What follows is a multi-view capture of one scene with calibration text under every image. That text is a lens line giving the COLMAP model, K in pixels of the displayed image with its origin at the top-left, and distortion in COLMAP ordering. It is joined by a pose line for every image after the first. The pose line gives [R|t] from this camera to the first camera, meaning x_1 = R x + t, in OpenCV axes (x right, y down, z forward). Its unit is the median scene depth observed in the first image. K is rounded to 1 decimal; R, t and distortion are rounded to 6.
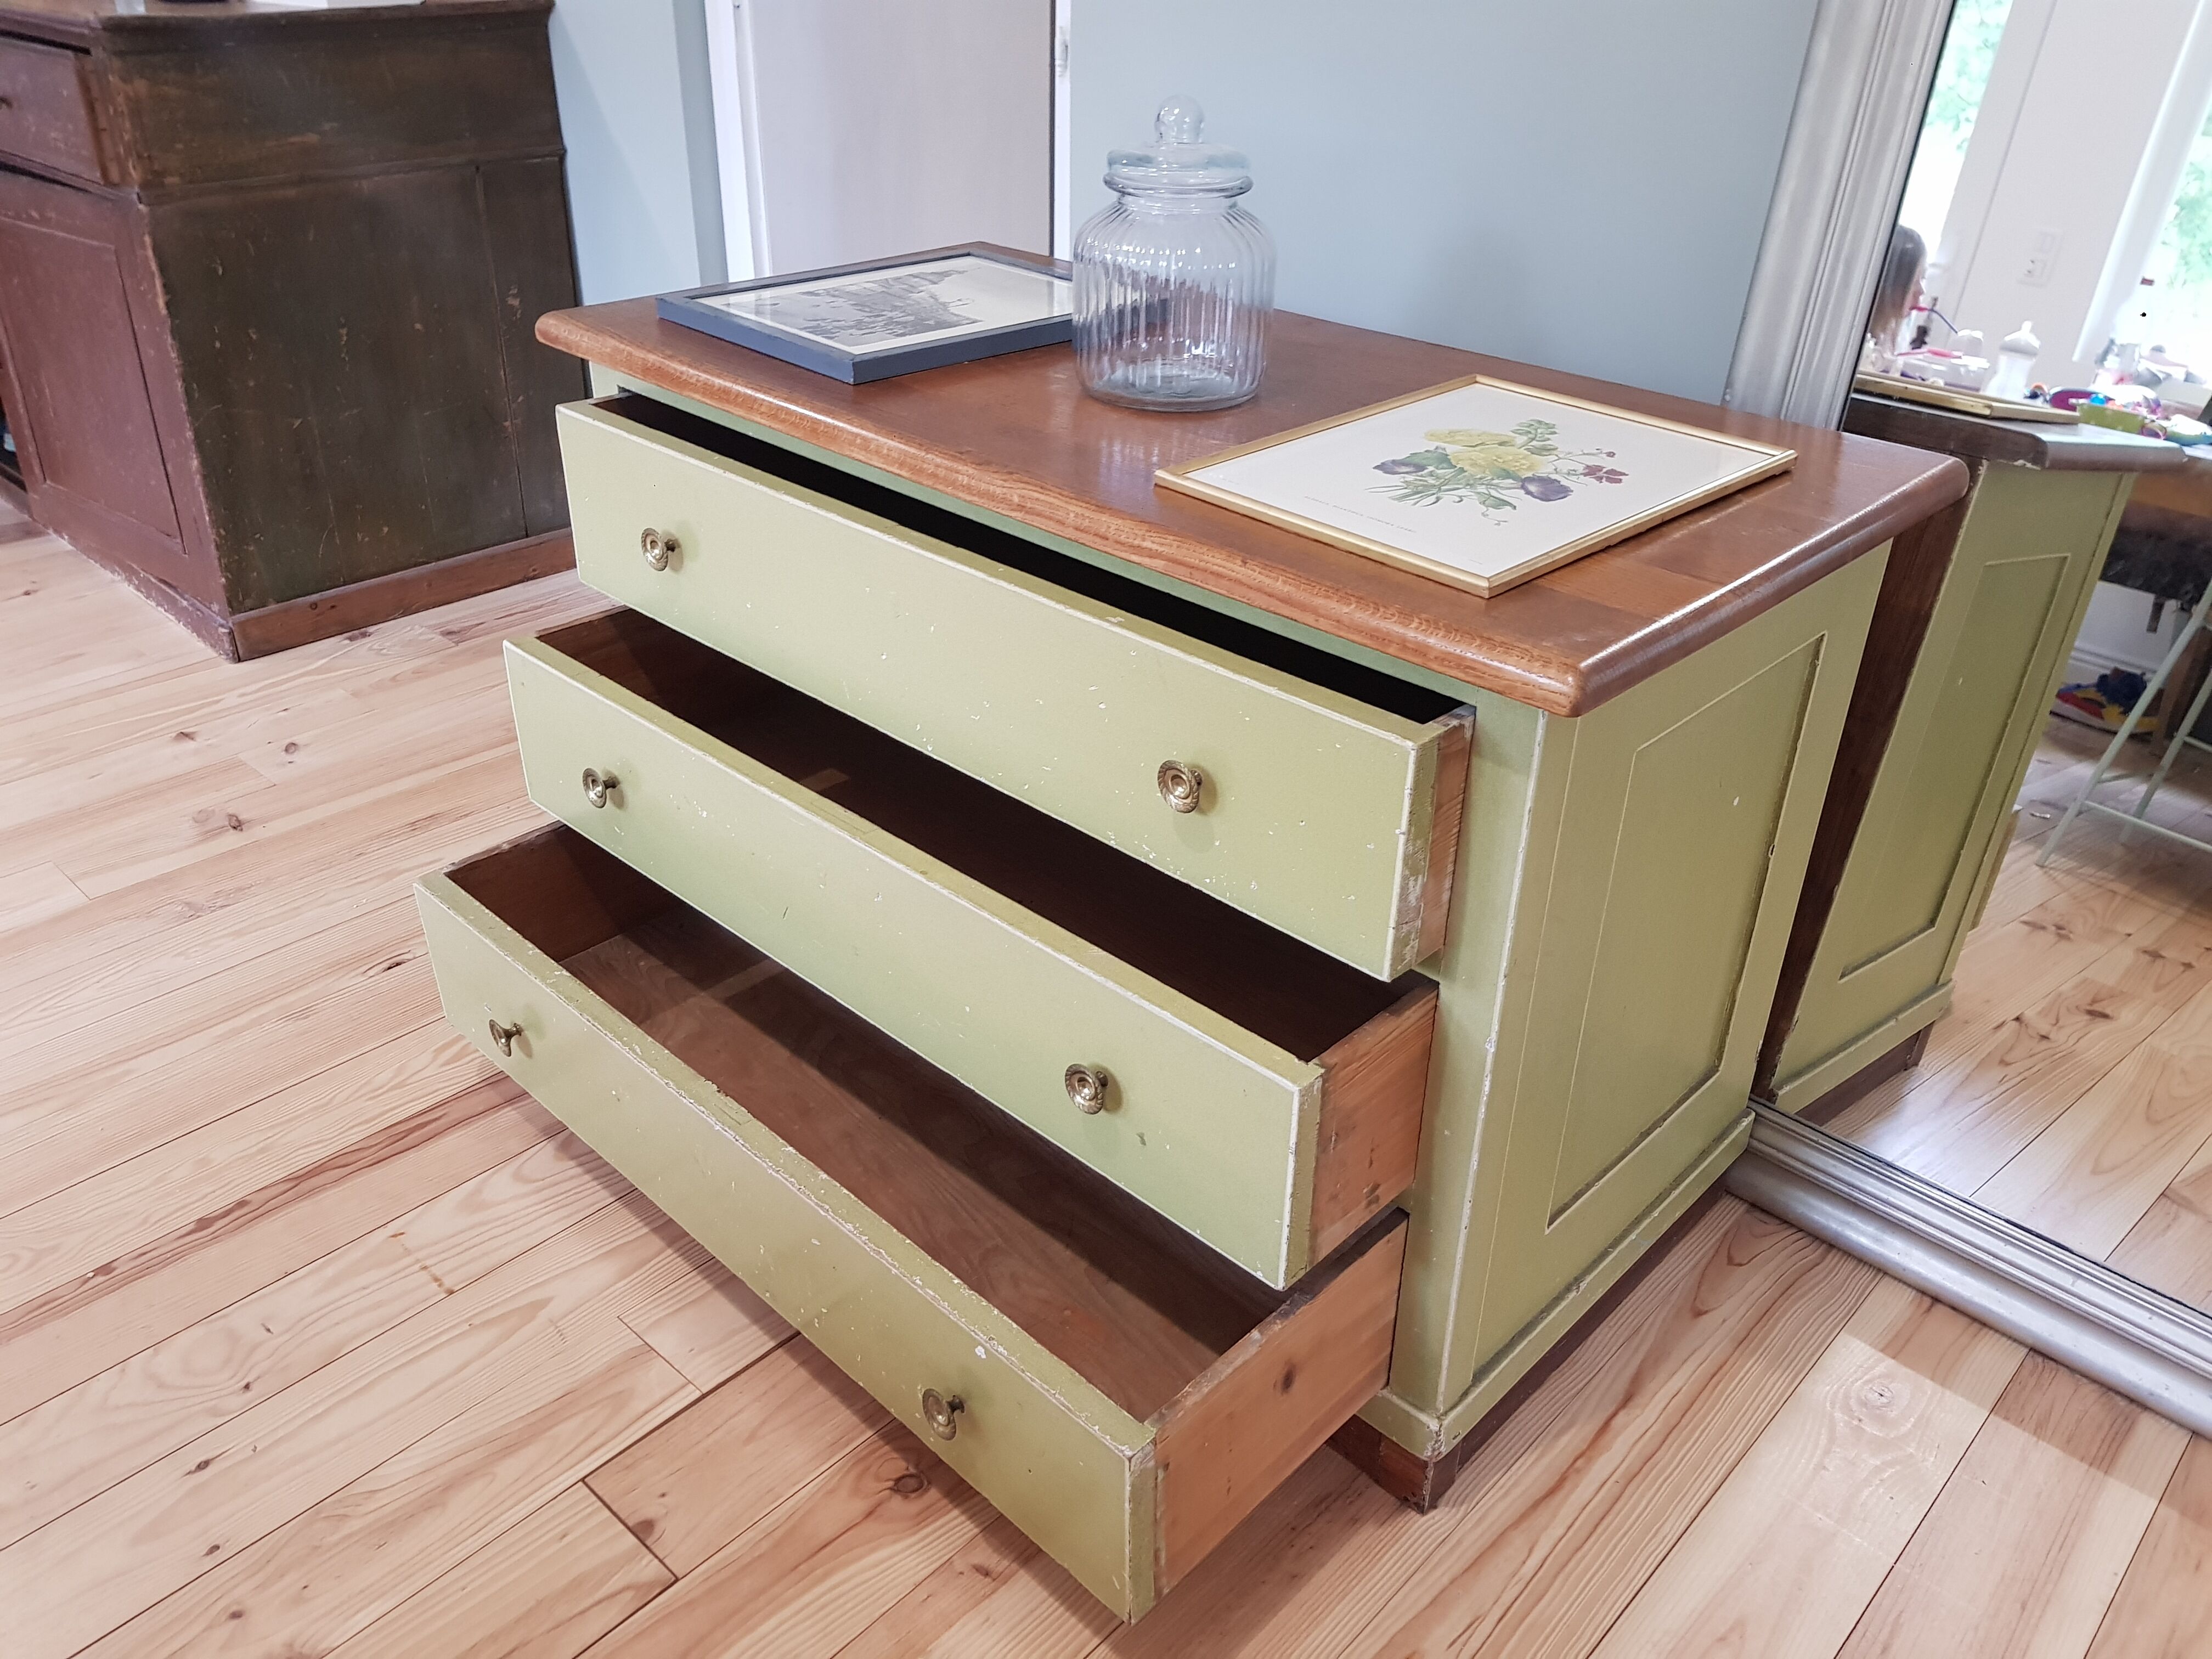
lens RADIAL K [[1717.3, 0, 1106.0], [0, 1717.3, 829.5], [0, 0, 1]] dist [0.001797, -0.040945]
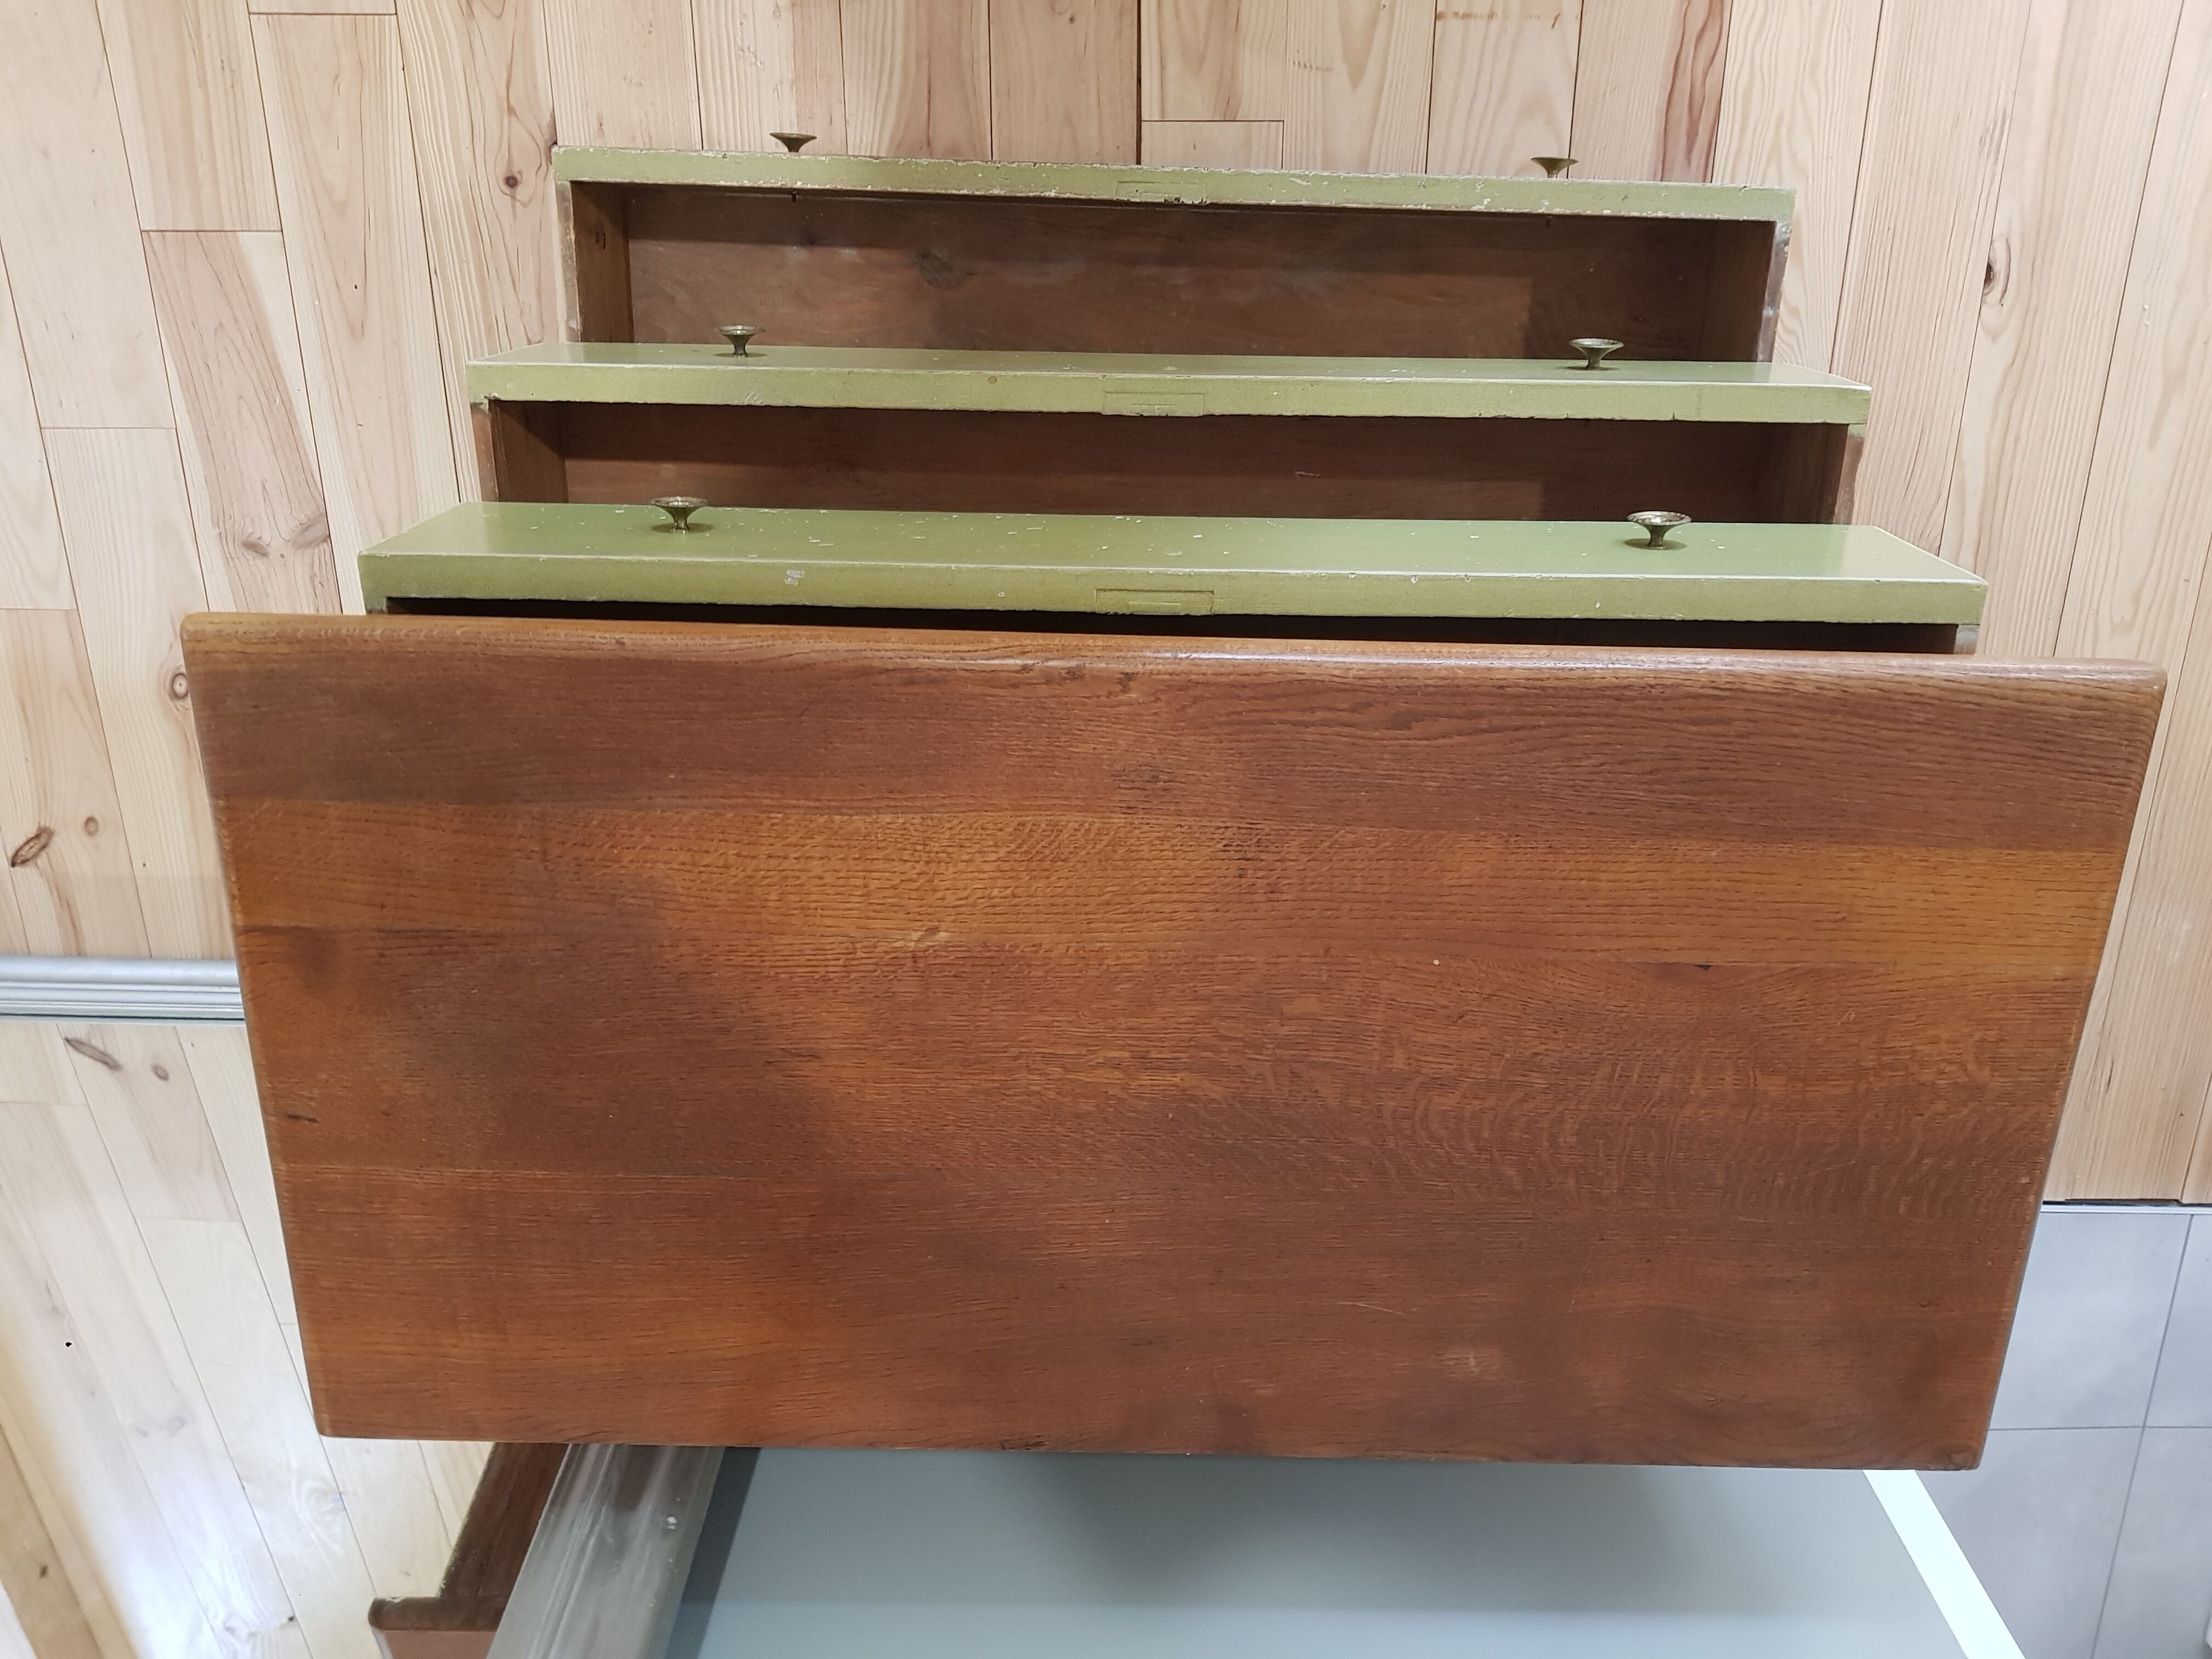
lens RADIAL K [[1717.3, 0, 1106.0], [0, 1717.3, 829.5], [0, 0, 1]] dist [0.001797, -0.040945]
pose [[-0.733911, 0.636780, 0.236402, -0.197730], [-0.317709, -0.629435, 0.709135, -0.732687], [0.600362, 0.445335, 0.664260, 0.490798]]
